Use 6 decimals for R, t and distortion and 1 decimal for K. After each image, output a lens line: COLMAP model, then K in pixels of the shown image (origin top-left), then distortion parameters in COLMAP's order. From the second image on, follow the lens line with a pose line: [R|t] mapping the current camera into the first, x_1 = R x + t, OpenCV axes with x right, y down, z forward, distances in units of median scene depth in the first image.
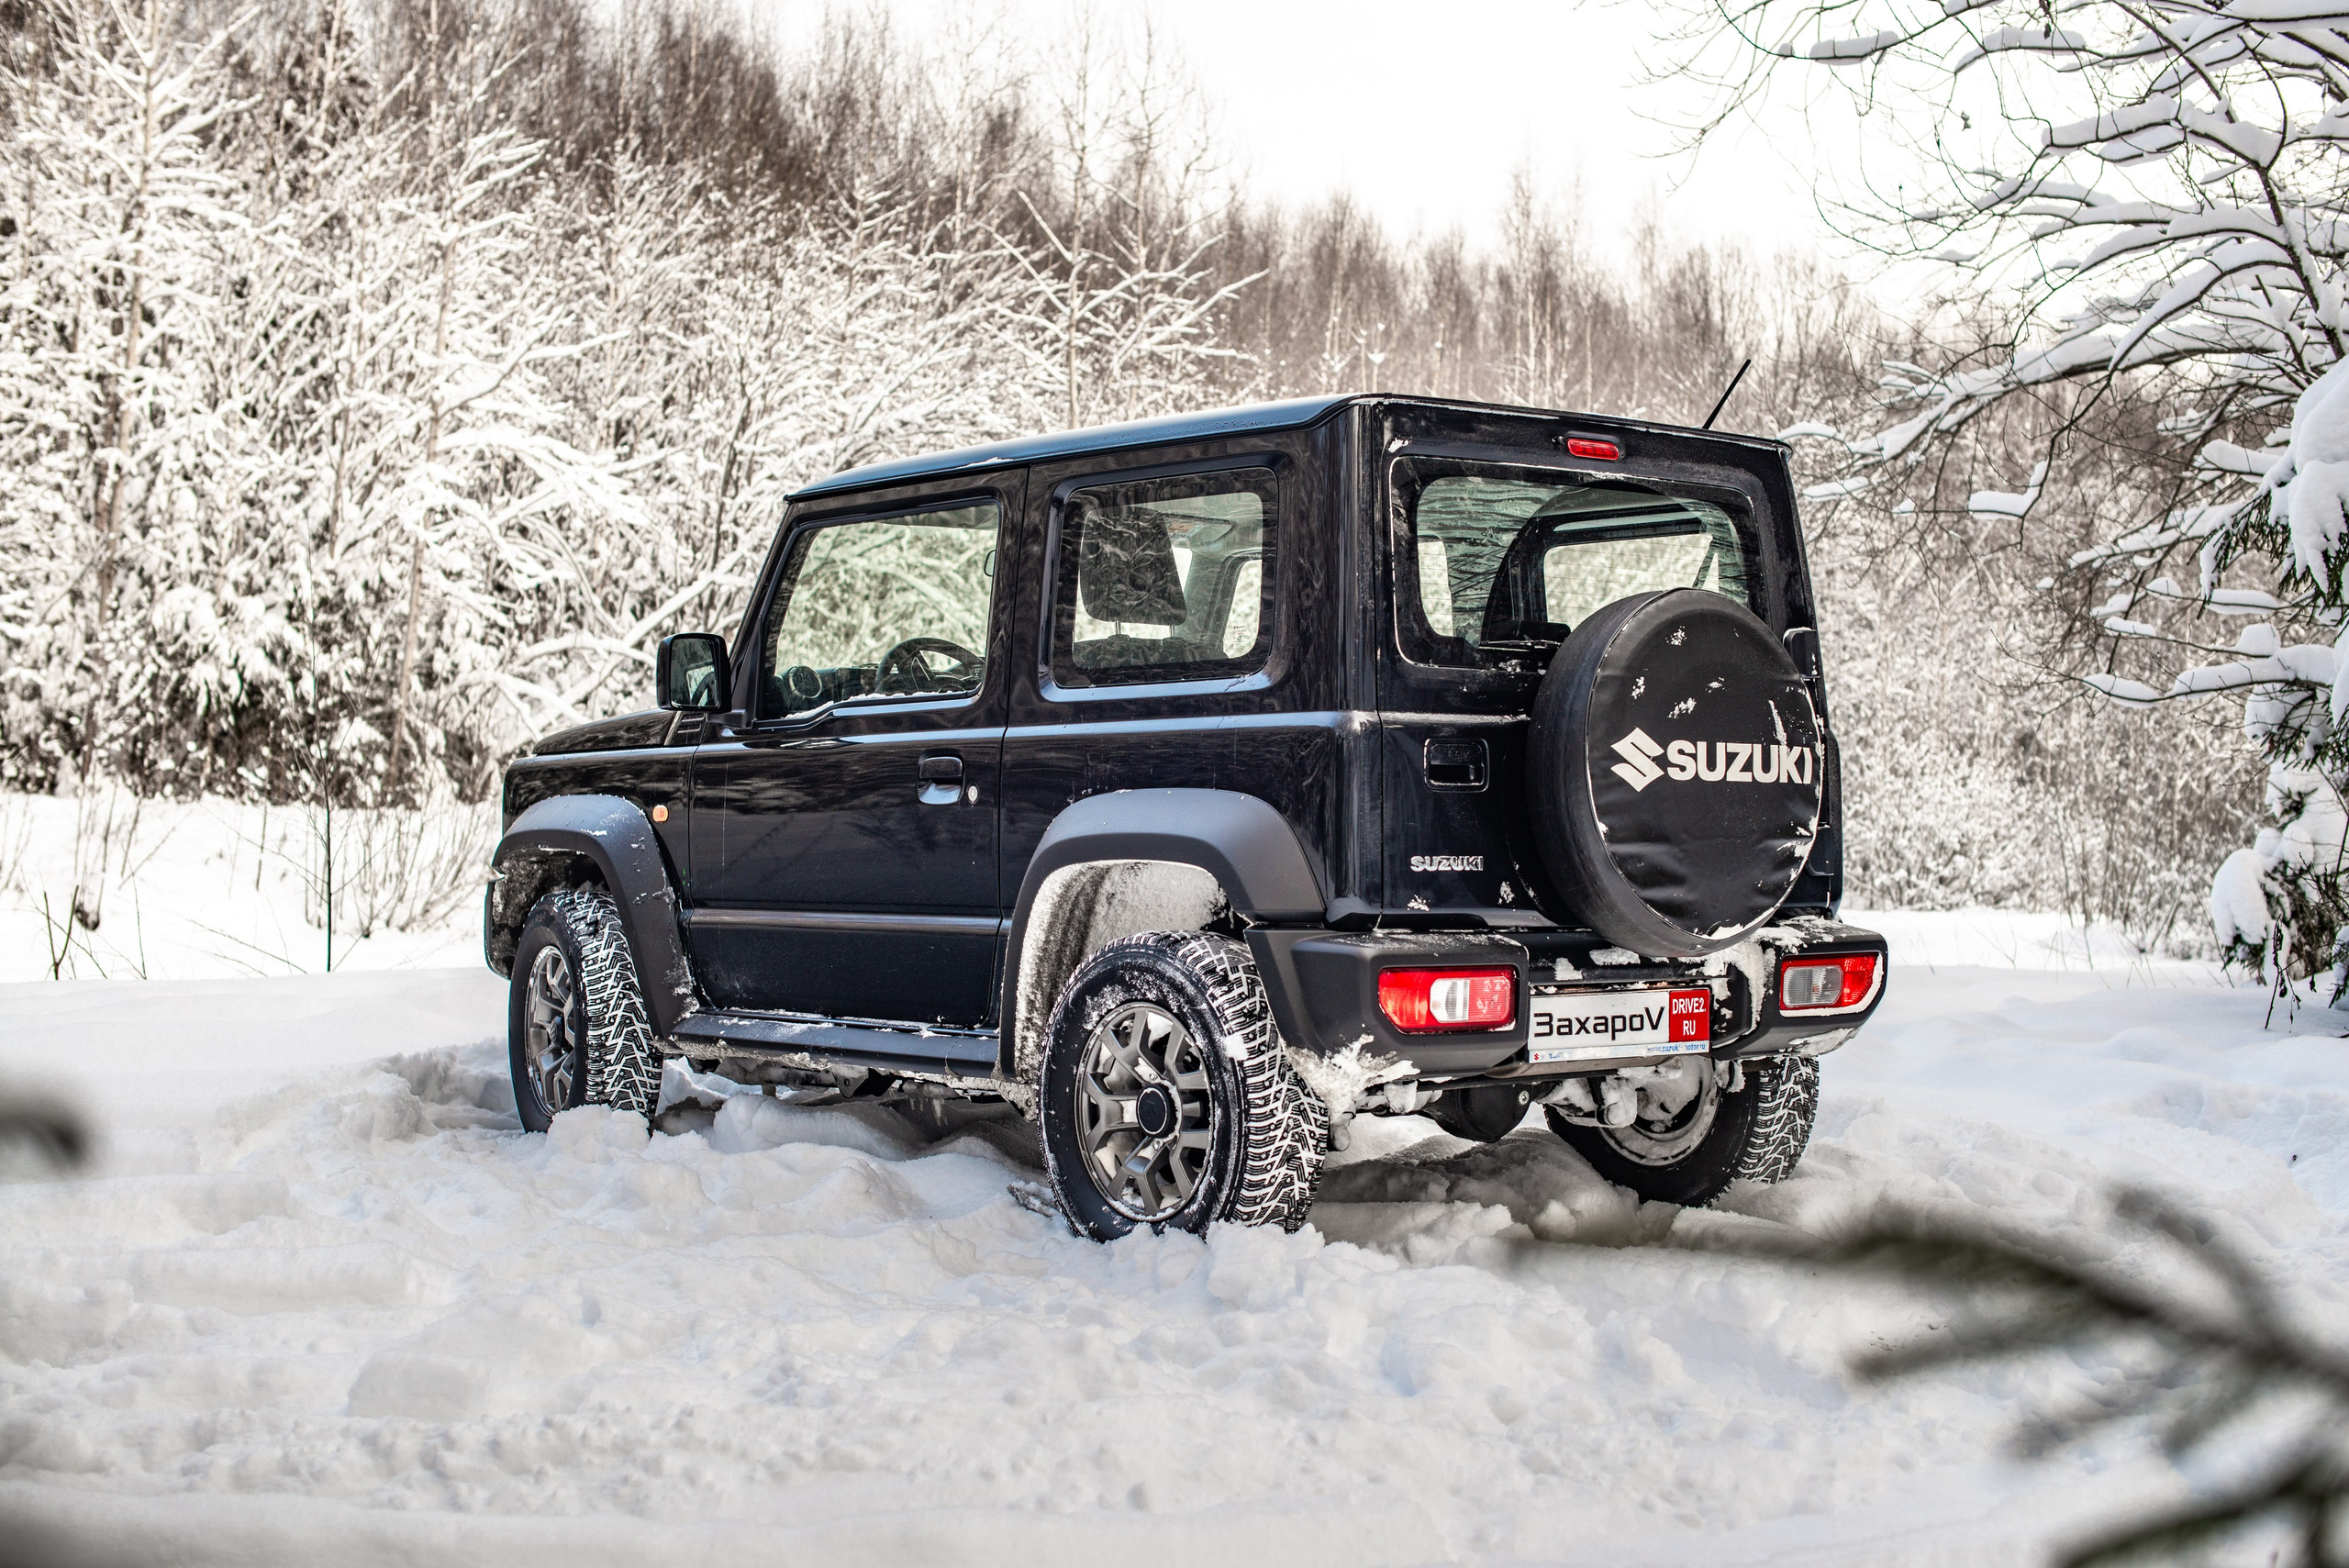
lens RADIAL K [[3380.8, 0, 1174.5], [0, 3380.8, 784.0], [0, 0, 1]] dist [-0.141161, 0.112298]
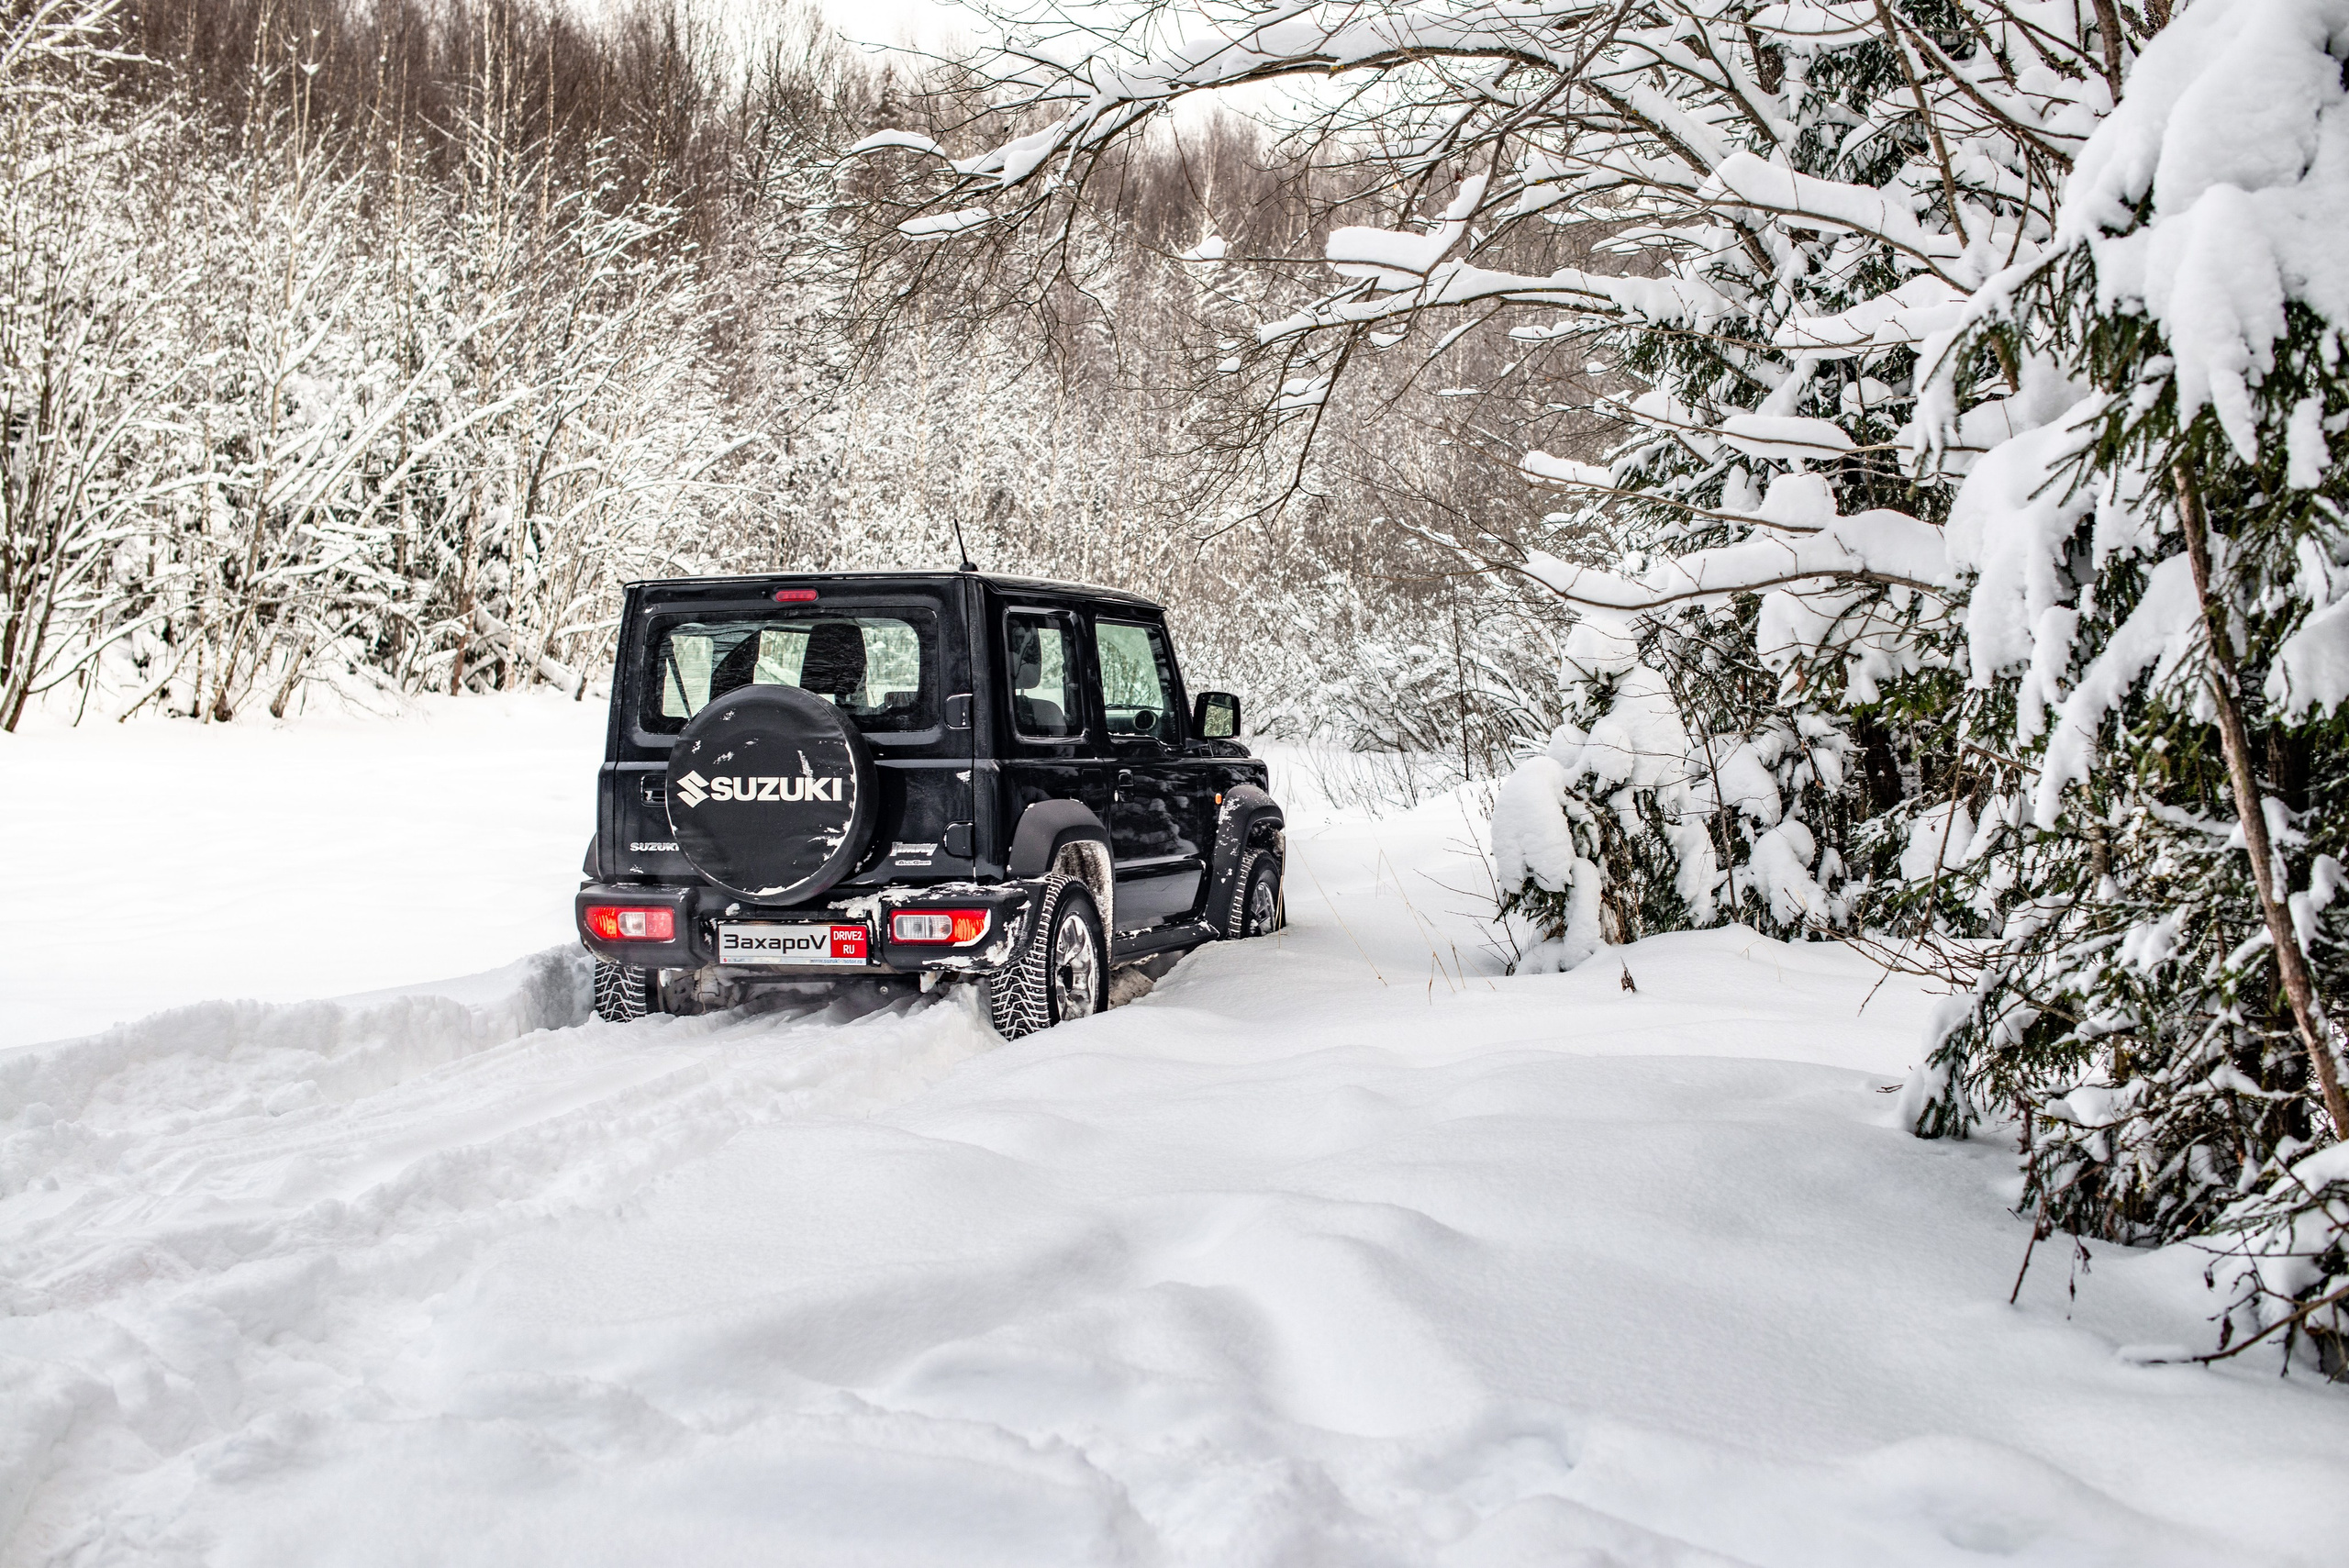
lens RADIAL K [[3421.1, 0, 1174.5], [0, 3421.1, 784.0], [0, 0, 1]] dist [-0.137912, 0.048190]
pose [[0.953418, -0.012826, 0.301378, 0.030503], [-0.009559, 0.997309, 0.072683, -0.026160], [-0.301499, -0.072178, 0.950730, 0.337989]]
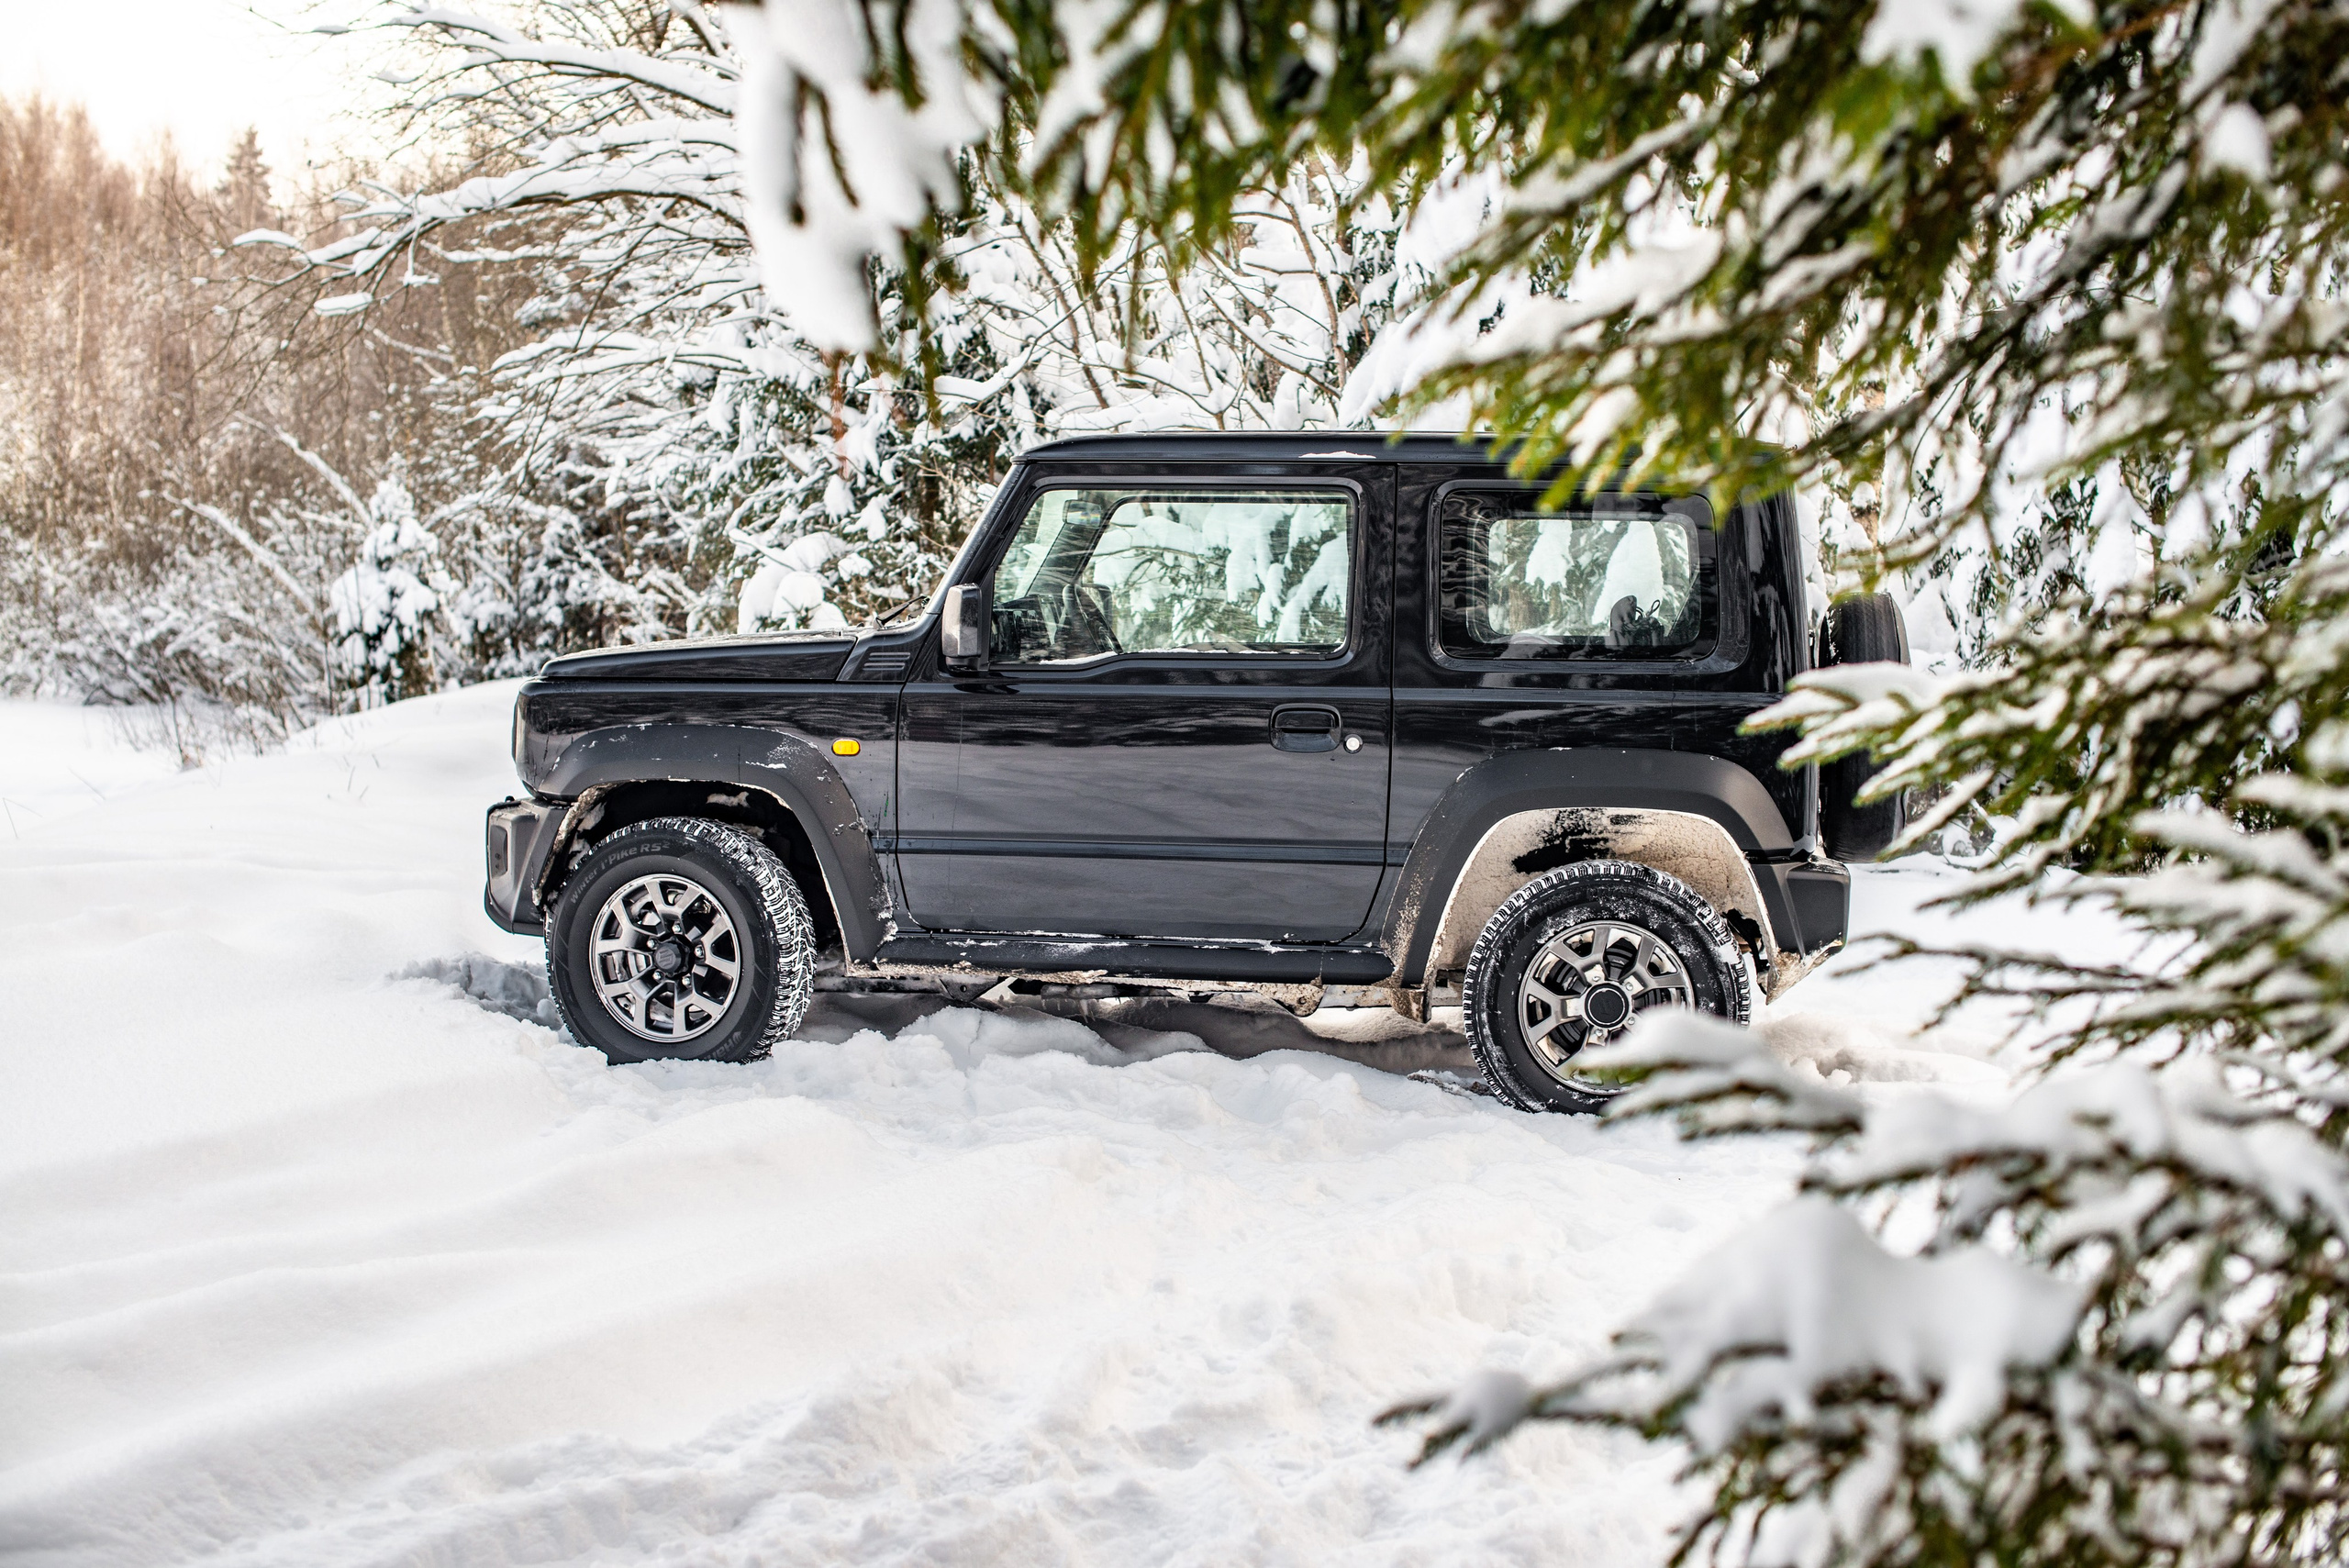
lens RADIAL K [[3380.8, 0, 1174.5], [0, 3380.8, 784.0], [0, 0, 1]] dist [-0.141161, 0.112298]
pose [[0.739231, -0.032124, 0.672685, -0.344079], [-0.024737, 0.996892, 0.074791, -0.026726], [-0.672997, -0.071928, 0.736139, 0.069238]]
